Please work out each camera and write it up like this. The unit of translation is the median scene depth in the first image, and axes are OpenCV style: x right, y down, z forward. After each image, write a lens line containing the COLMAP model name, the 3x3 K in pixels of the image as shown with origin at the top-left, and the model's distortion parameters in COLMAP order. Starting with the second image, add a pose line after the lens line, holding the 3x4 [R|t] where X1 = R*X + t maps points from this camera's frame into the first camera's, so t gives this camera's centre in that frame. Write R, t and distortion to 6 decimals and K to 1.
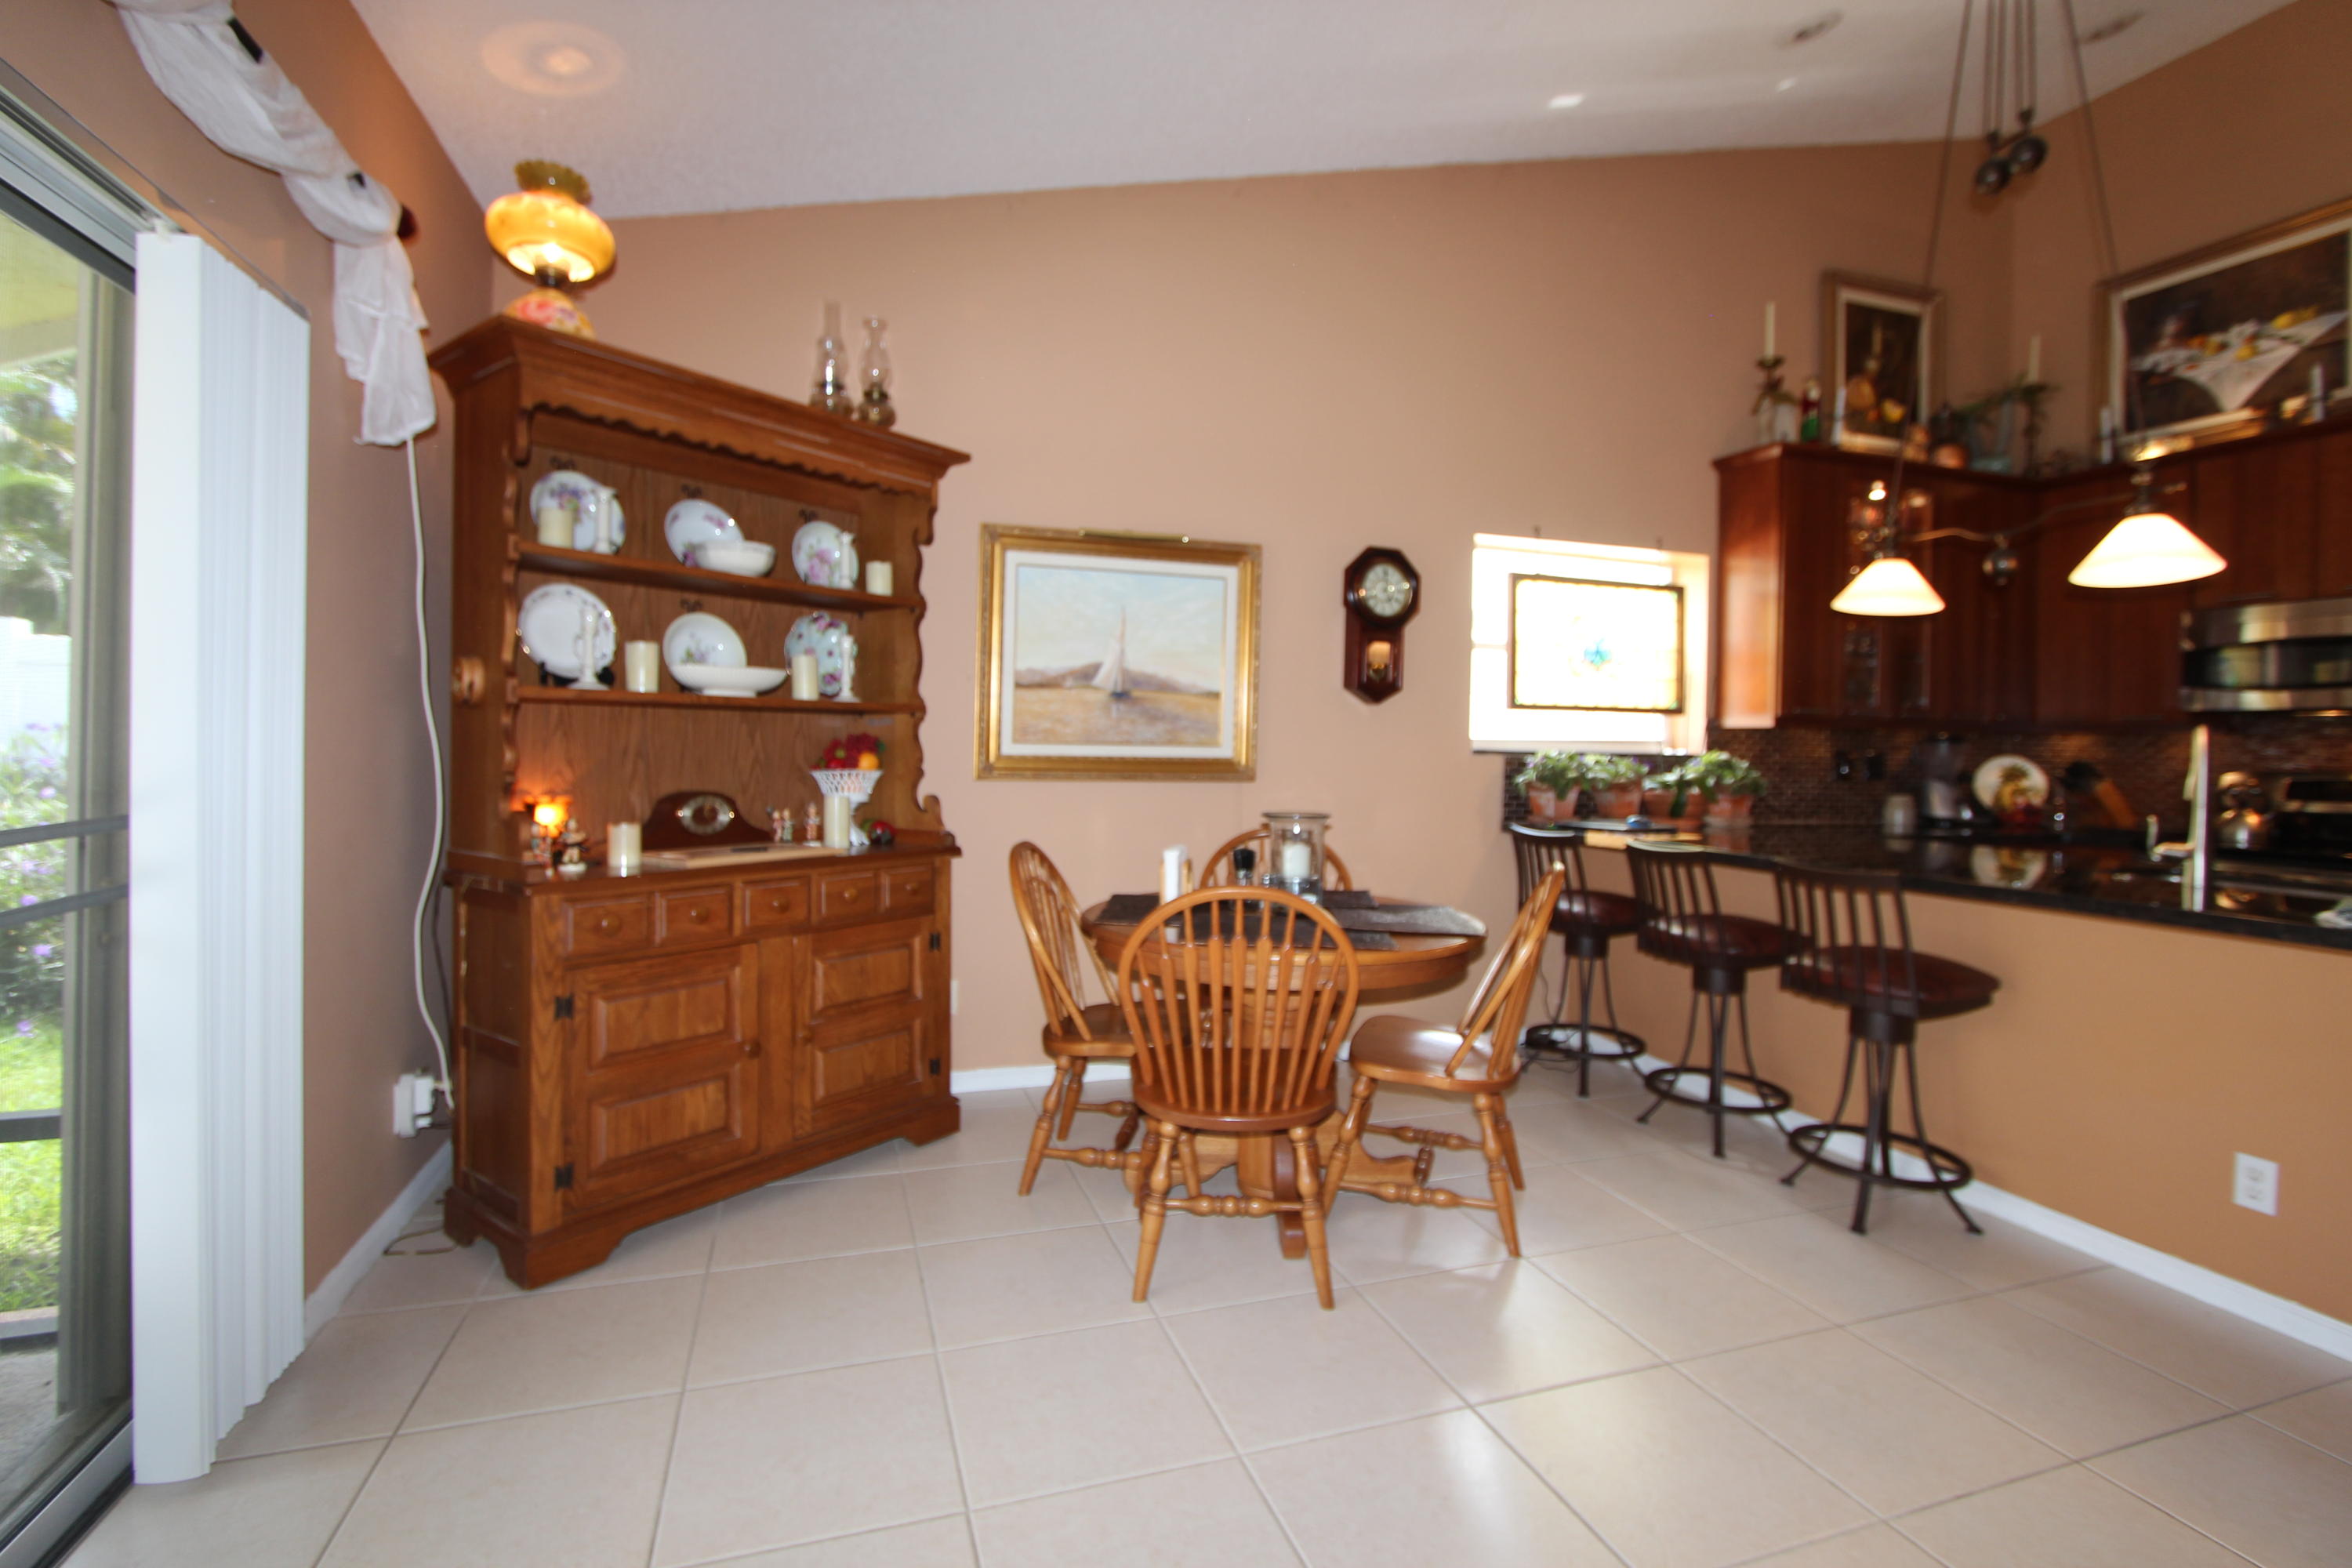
lens RADIAL K [[1068.1, 0, 1175.8], [0, 1068.1, 747.3], [0, 0, 1]] dist [-0.010954, -0.000098]
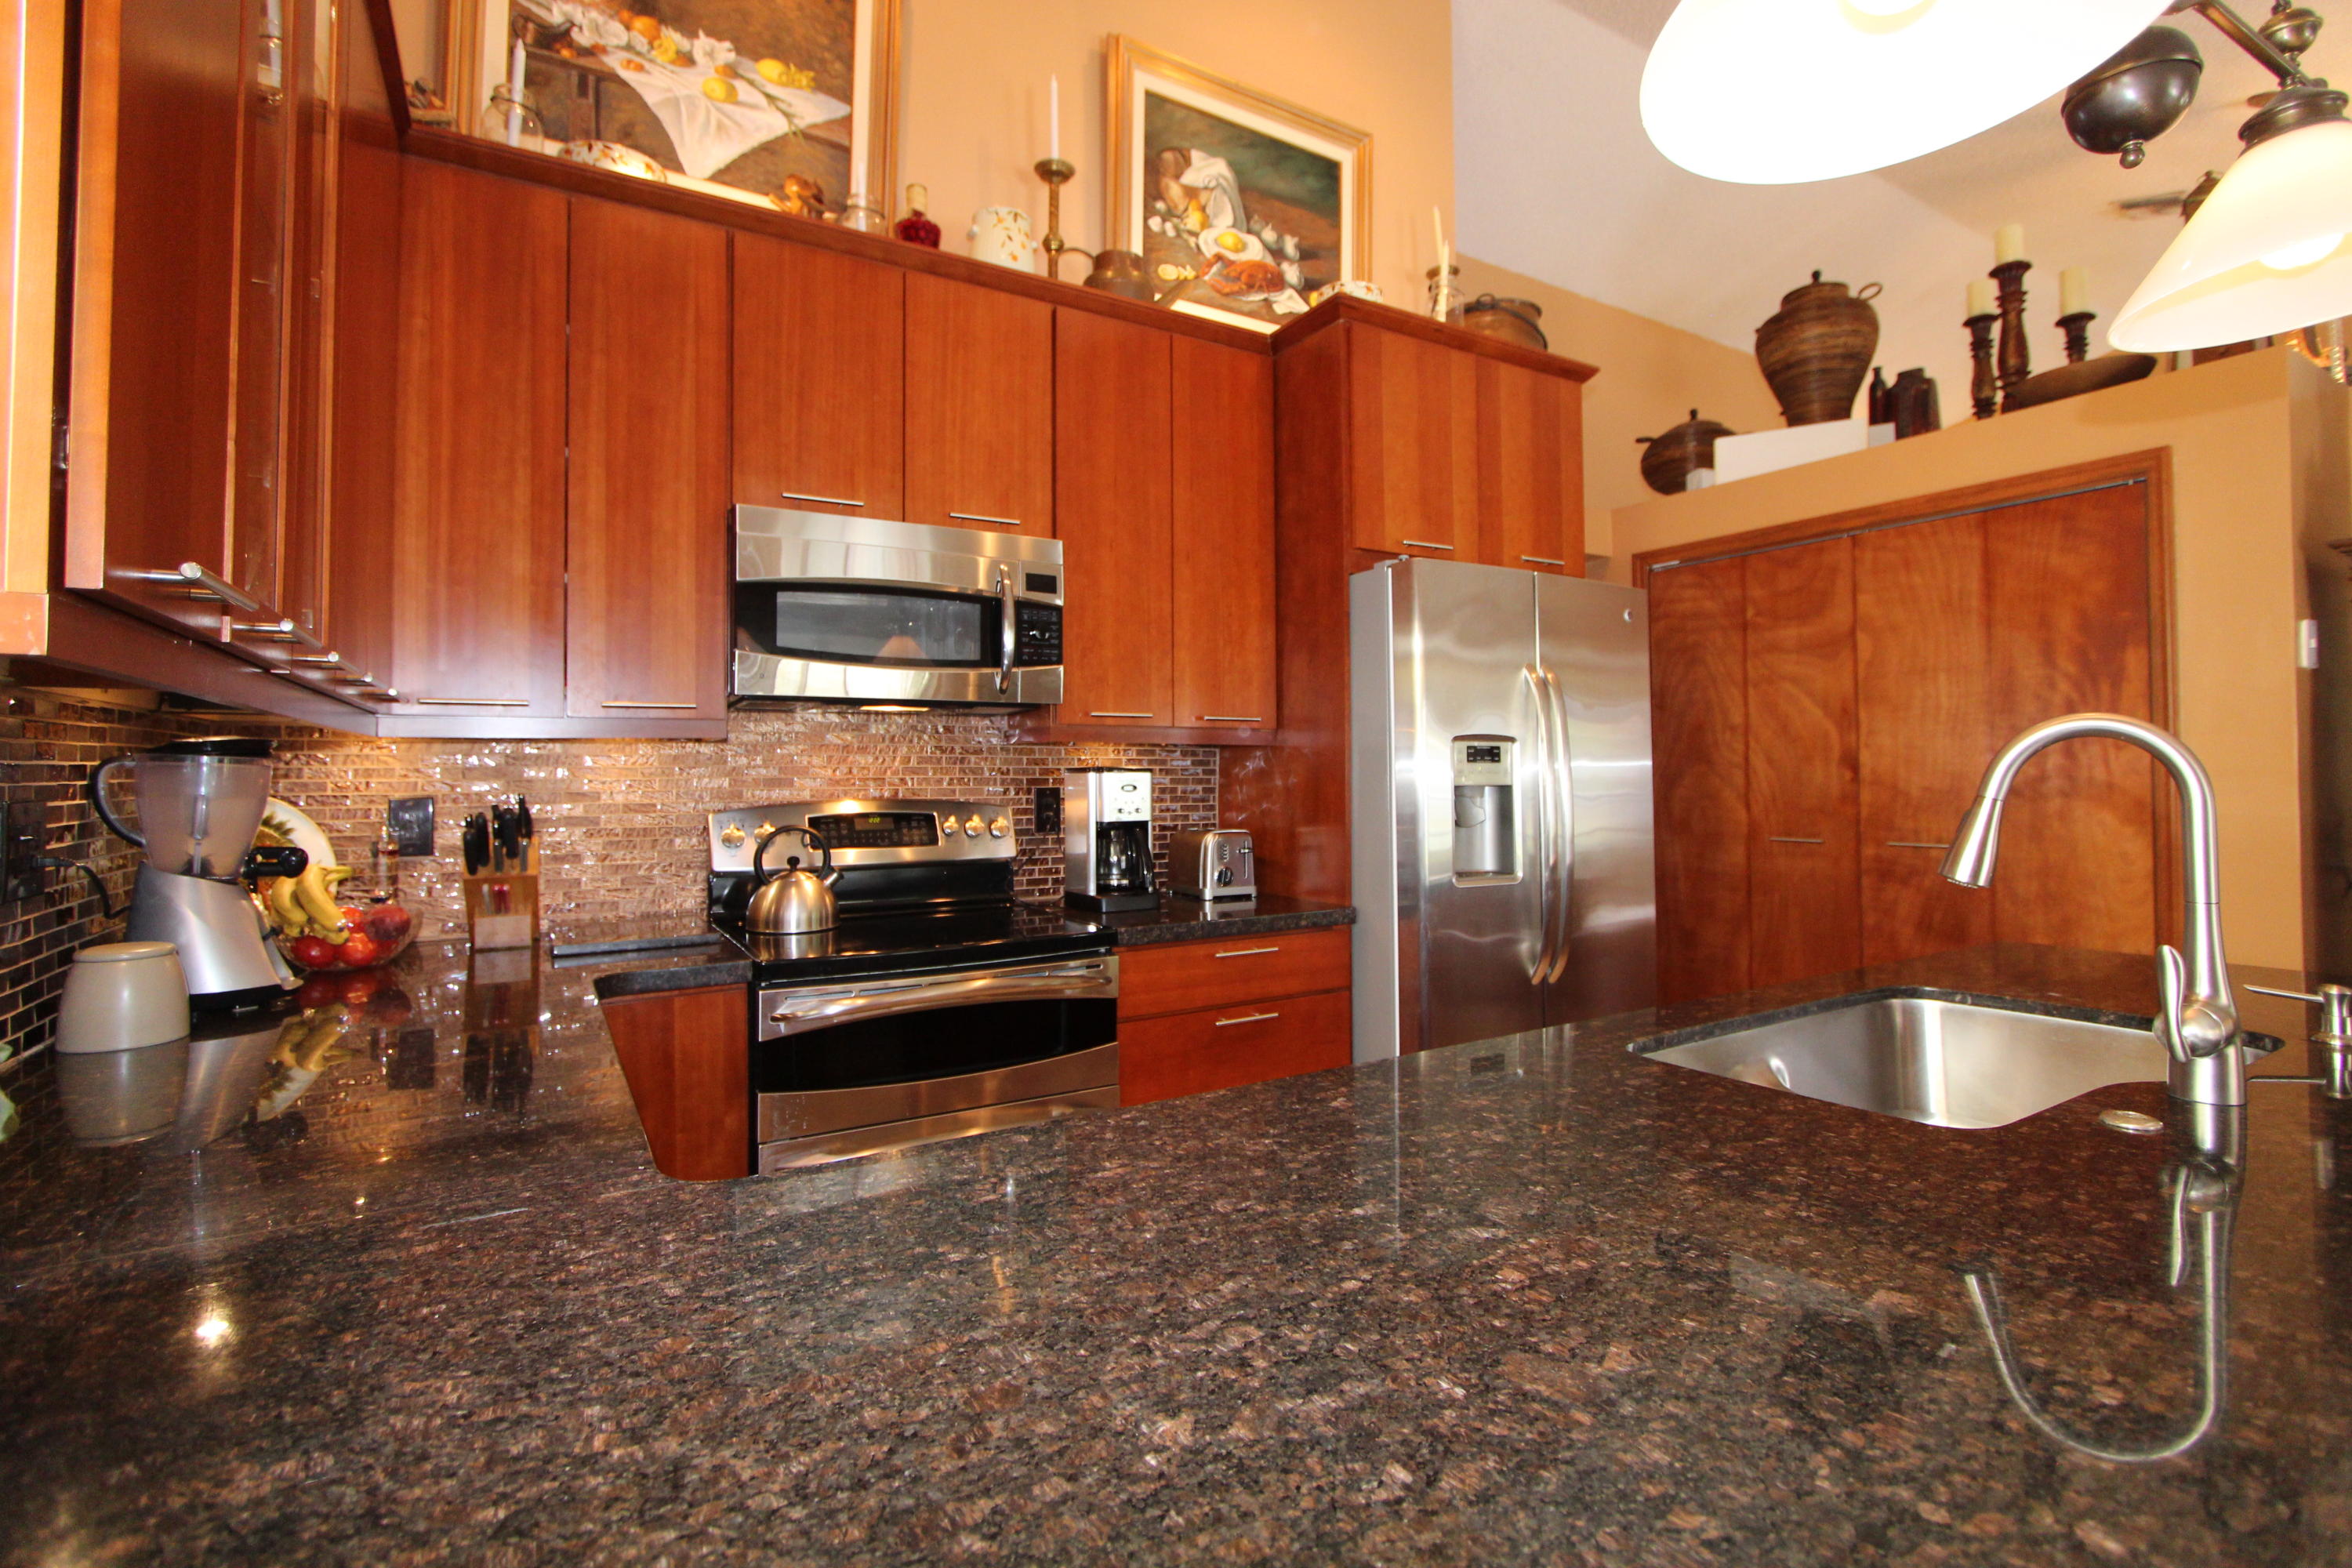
lens RADIAL K [[1068.1, 0, 1175.8], [0, 1068.1, 747.3], [0, 0, 1]] dist [-0.010954, -0.000098]
pose [[-0.200673, 0.012849, 0.979574, 0.361480], [0.015255, 0.999834, -0.009990, -0.002193], [-0.979540, 0.012938, -0.200835, 0.799665]]
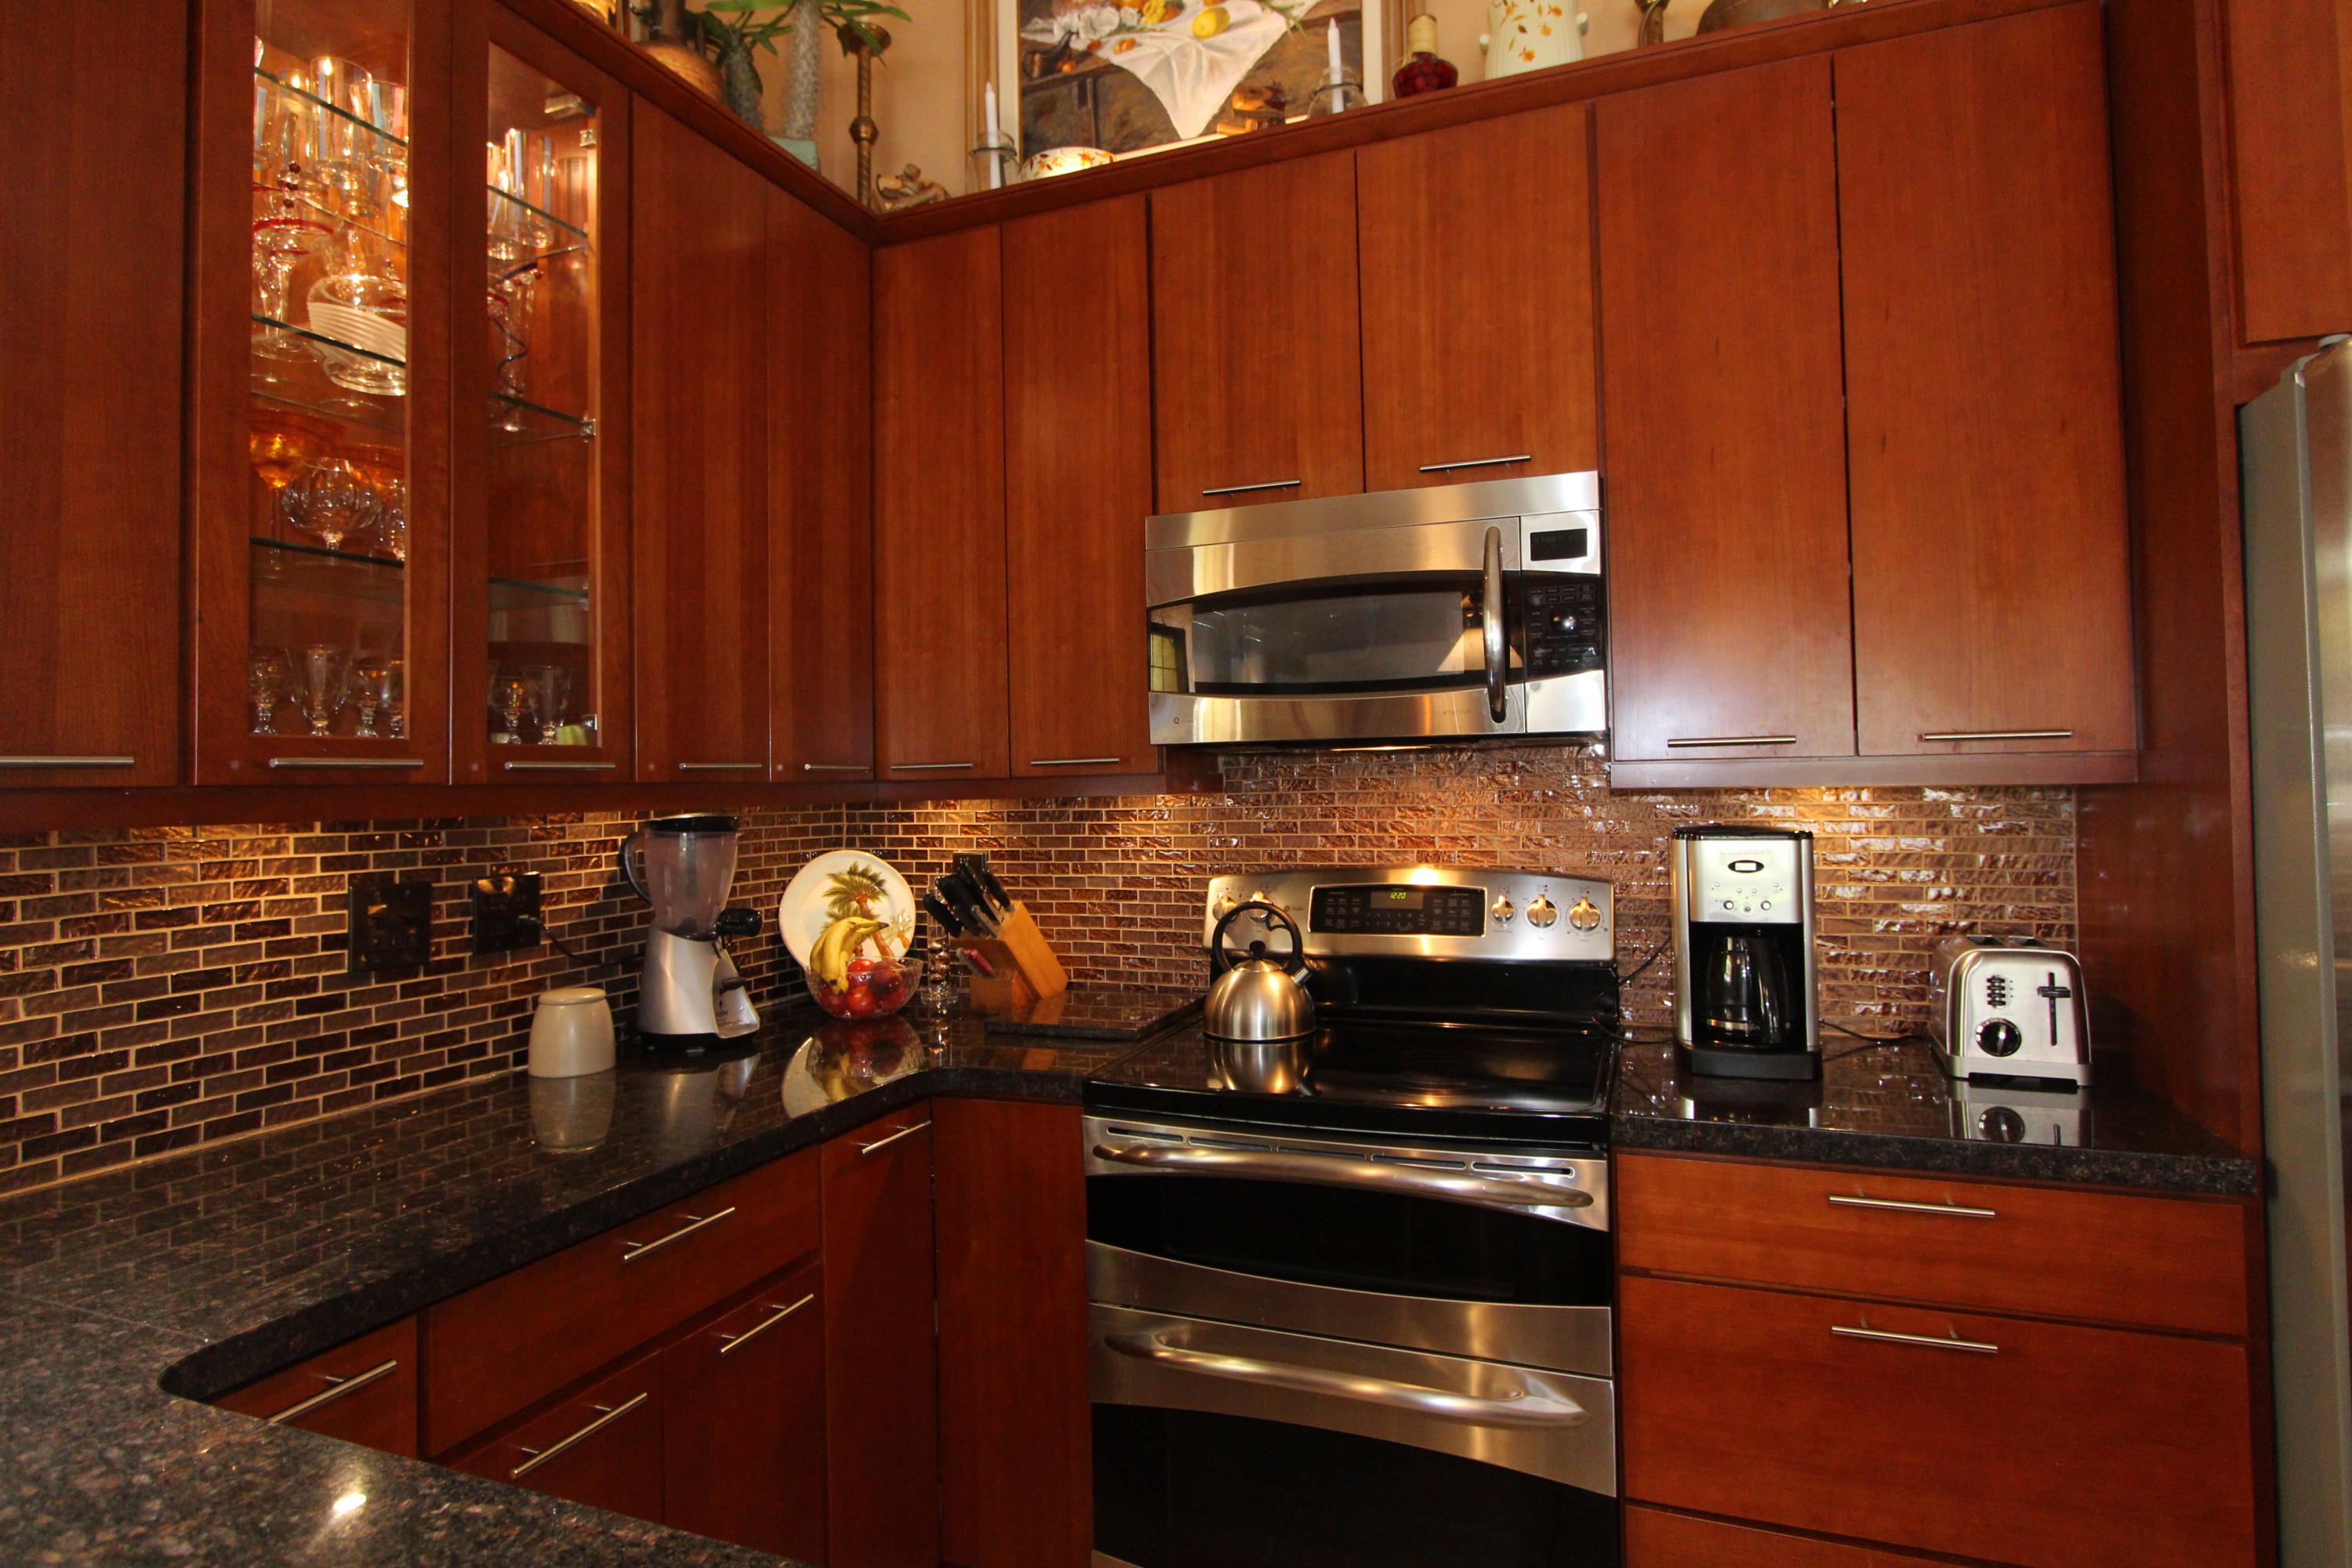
lens RADIAL K [[1268.1, 0, 1181.7], [0, 1268.1, 727.5], [0, 0, 1]] dist [-0.004199, 0.001921]
pose [[0.654682, 0.005816, 0.755882, 0.511750], [0.035720, 0.998615, -0.038621, -0.020838], [-0.755060, 0.052285, 0.653568, 0.583534]]
